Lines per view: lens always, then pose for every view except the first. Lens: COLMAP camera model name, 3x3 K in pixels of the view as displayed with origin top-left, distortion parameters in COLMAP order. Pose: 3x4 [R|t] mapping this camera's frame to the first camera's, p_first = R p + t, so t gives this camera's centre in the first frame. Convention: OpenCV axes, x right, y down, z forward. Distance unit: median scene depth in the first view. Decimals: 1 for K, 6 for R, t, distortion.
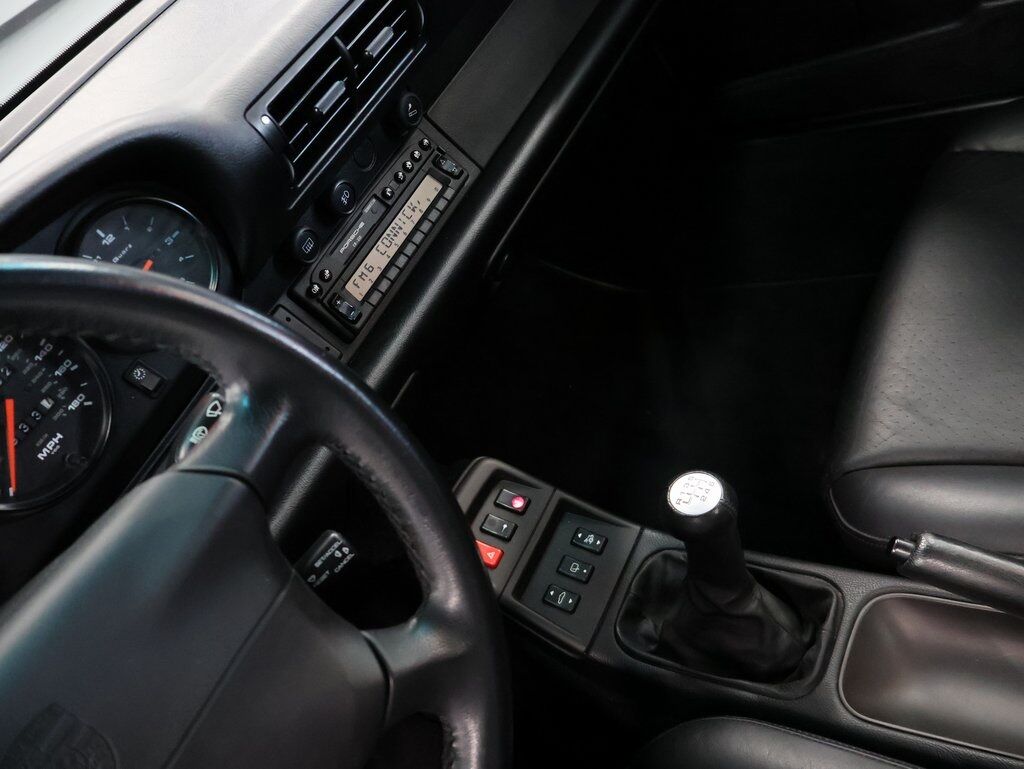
lens RADIAL K [[956.2, 0, 513.3], [0, 956.2, 382.5], [0, 0, 1]] dist [-0.007828, 0.000000]
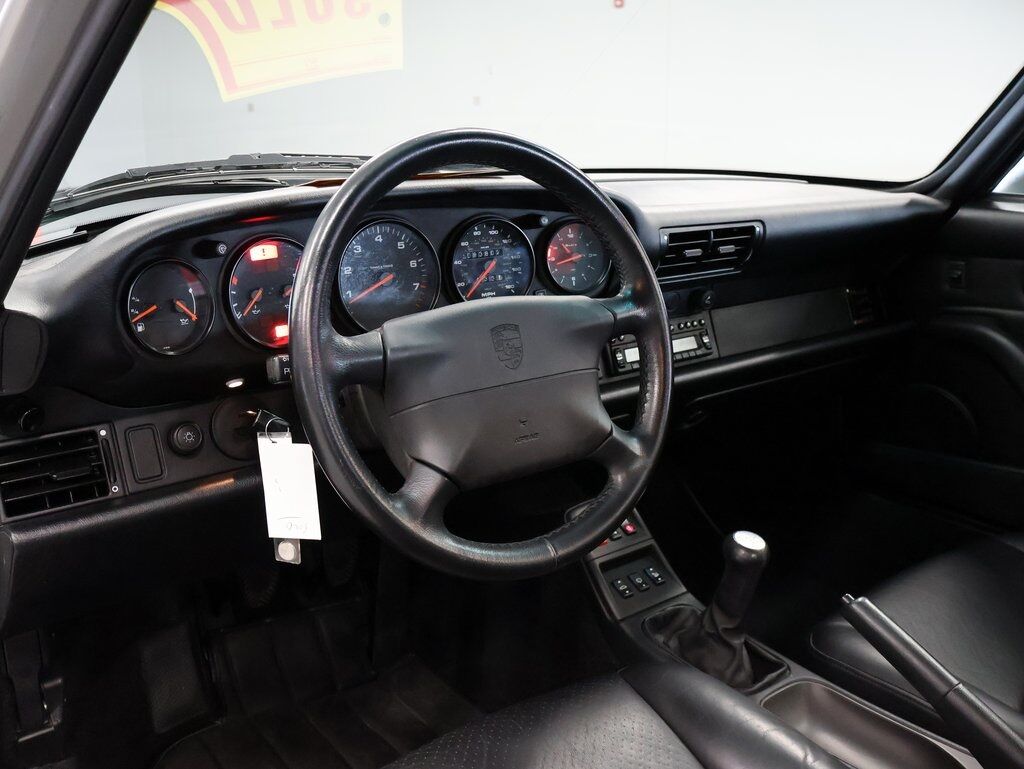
lens RADIAL K [[956.2, 0, 503.8], [0, 956.2, 379.5], [0, 0, 1]] dist [-0.007828, 0.000000]
pose [[0.807298, 0.555215, -0.200017, 0.025058], [-0.590098, 0.755207, -0.285390, 0.732870], [-0.007399, 0.348424, 0.937308, -0.760634]]
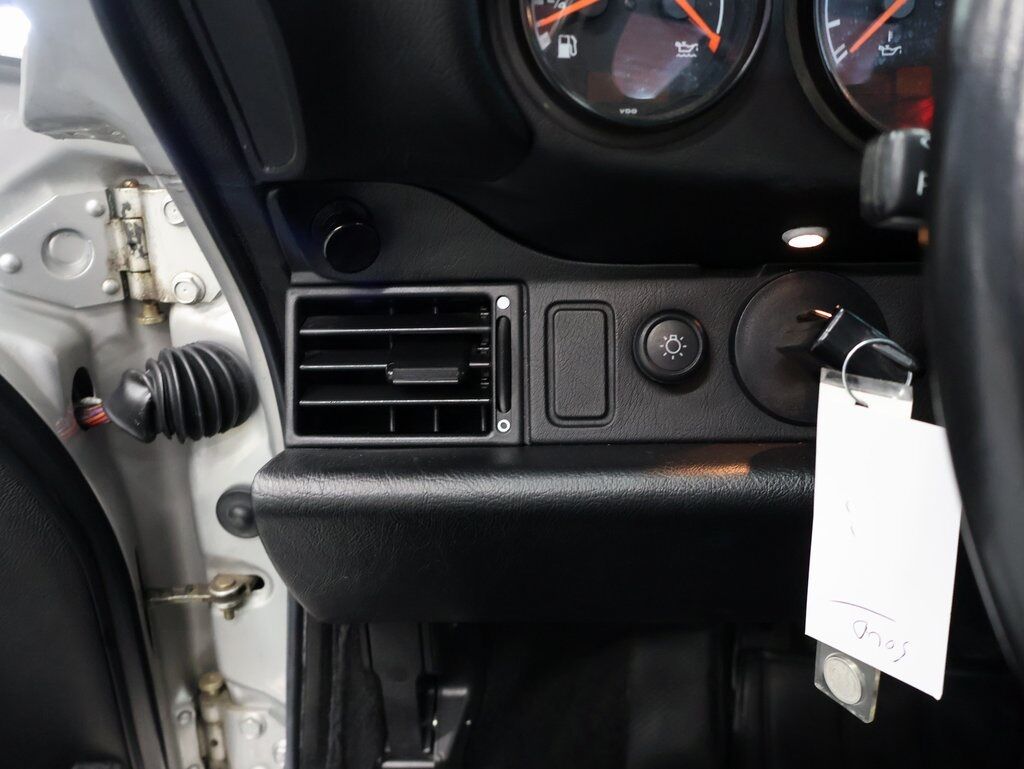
lens RADIAL K [[956.2, 0, 516.7], [0, 956.2, 375.2], [0, 0, 1]] dist [-0.007828, 0.000000]
pose [[0.420943, 0.712957, -0.560803, -0.321561], [-0.743753, 0.625198, 0.236557, 0.589900], [0.519268, 0.317522, 0.793436, 0.202341]]
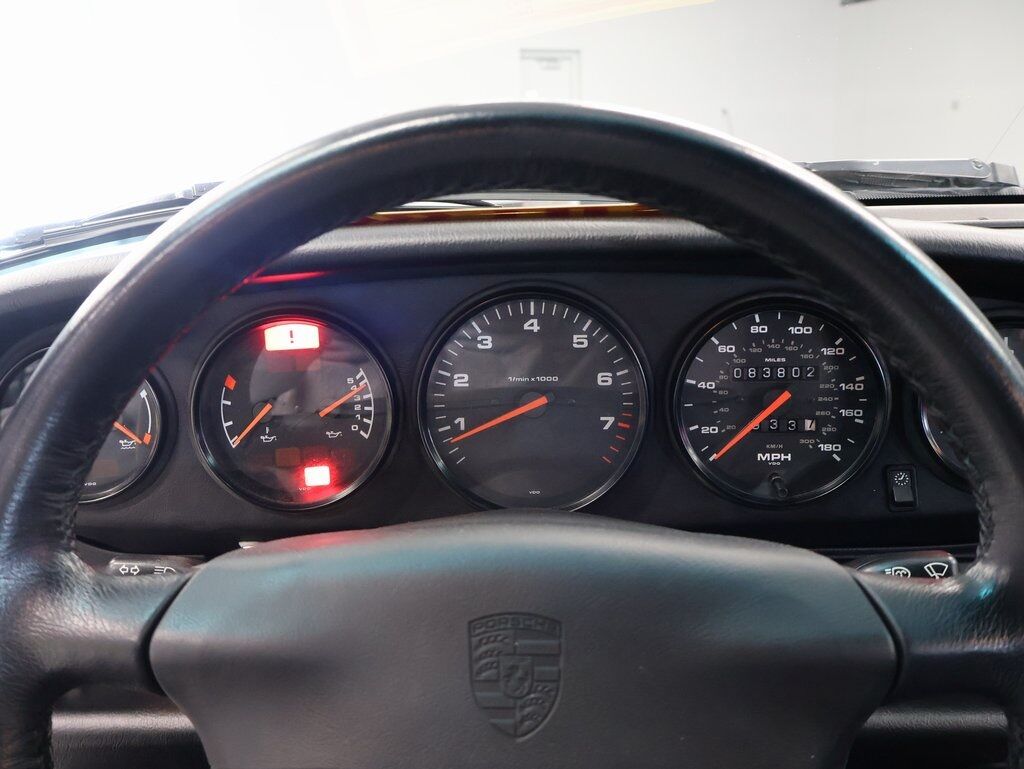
lens RADIAL K [[956.2, 0, 503.4], [0, 956.2, 387.8], [0, 0, 1]] dist [-0.007828, 0.000000]
pose [[0.414101, 0.658615, -0.628289, -0.056787], [-0.740407, 0.645225, 0.188370, 0.043286], [0.529451, 0.387185, 0.754831, 0.137316]]
